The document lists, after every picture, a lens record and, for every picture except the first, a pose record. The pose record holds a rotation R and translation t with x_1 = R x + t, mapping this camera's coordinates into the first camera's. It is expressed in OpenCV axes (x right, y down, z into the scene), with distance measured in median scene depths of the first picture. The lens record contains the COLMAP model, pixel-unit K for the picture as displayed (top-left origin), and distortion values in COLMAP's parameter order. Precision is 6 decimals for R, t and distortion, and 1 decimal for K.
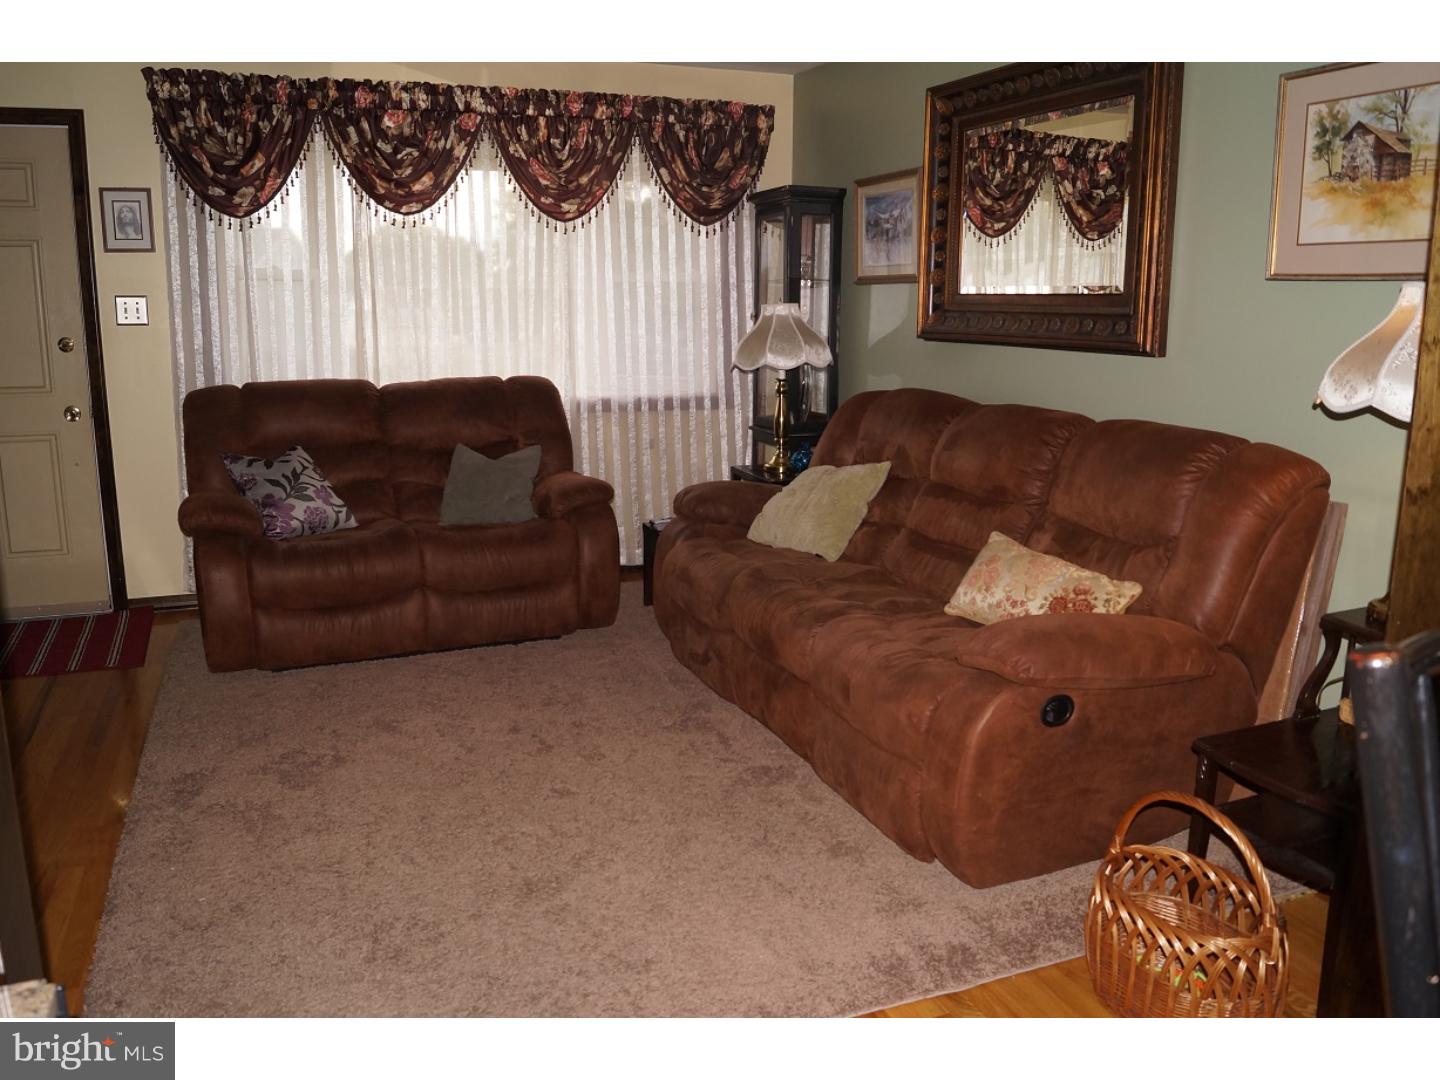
lens RADIAL K [[1132.6, 0, 722.2], [0, 1132.6, 534.7], [0, 0, 1]] dist [-0.081912, 0.014868]
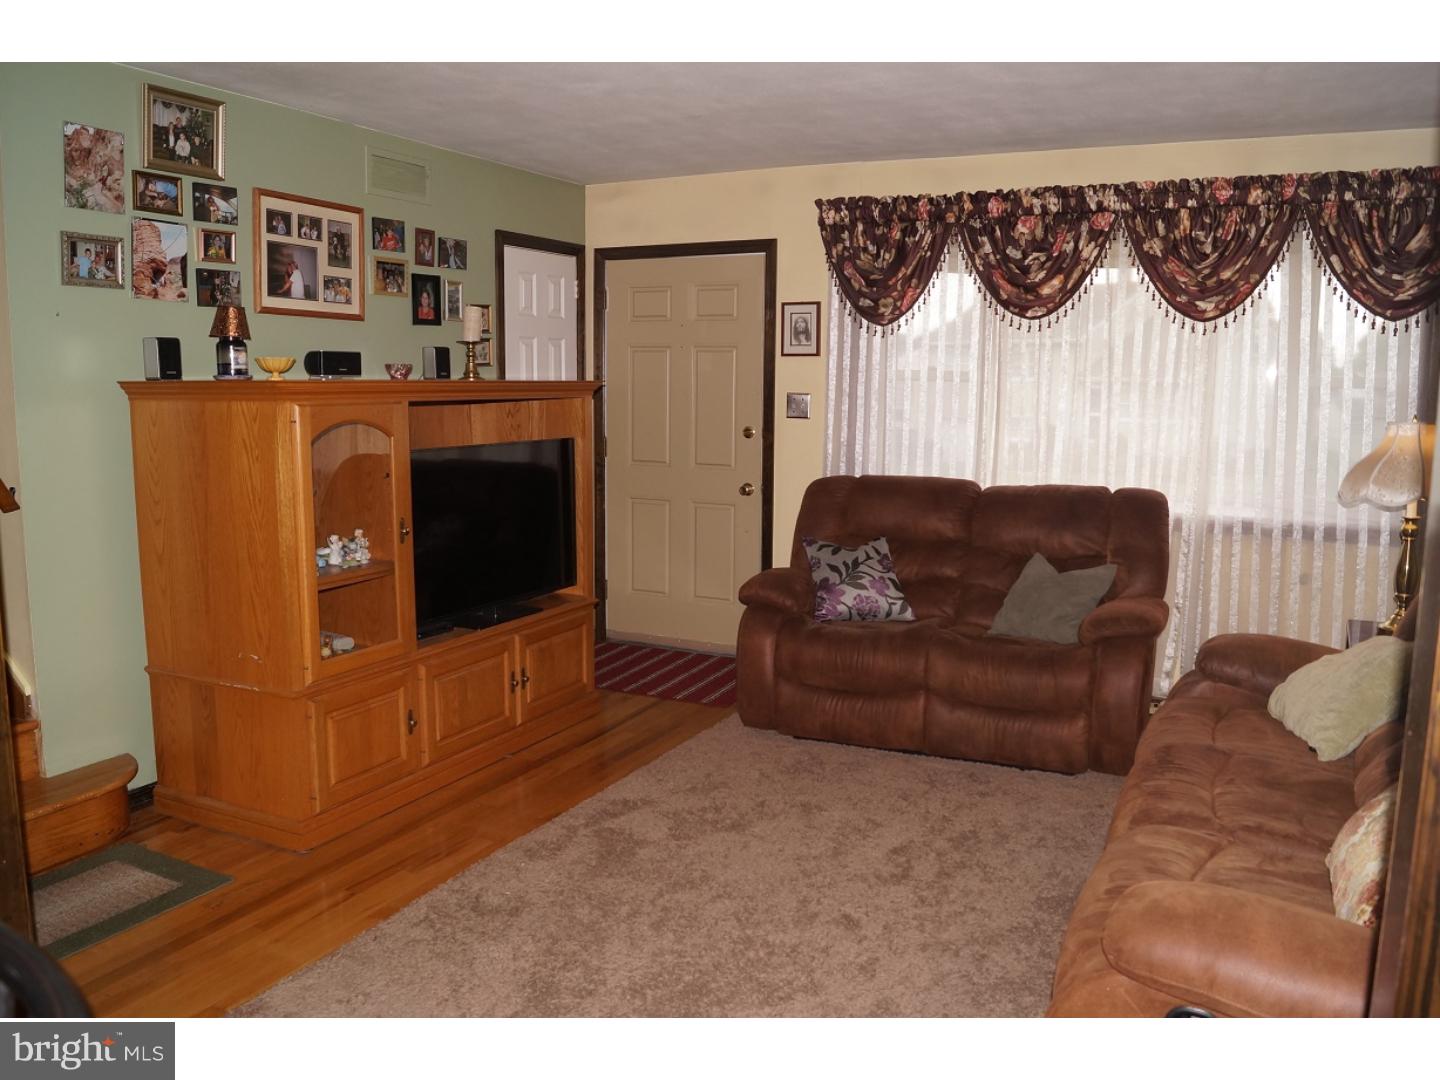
lens RADIAL K [[1132.6, 0, 719.5], [0, 1132.6, 539.9], [0, 0, 1]] dist [-0.081912, 0.014868]
pose [[0.664896, 0.105668, -0.739424, 0.299742], [-0.153794, 0.988099, 0.002912, -0.052672], [0.730931, 0.111783, 0.673234, 0.147892]]
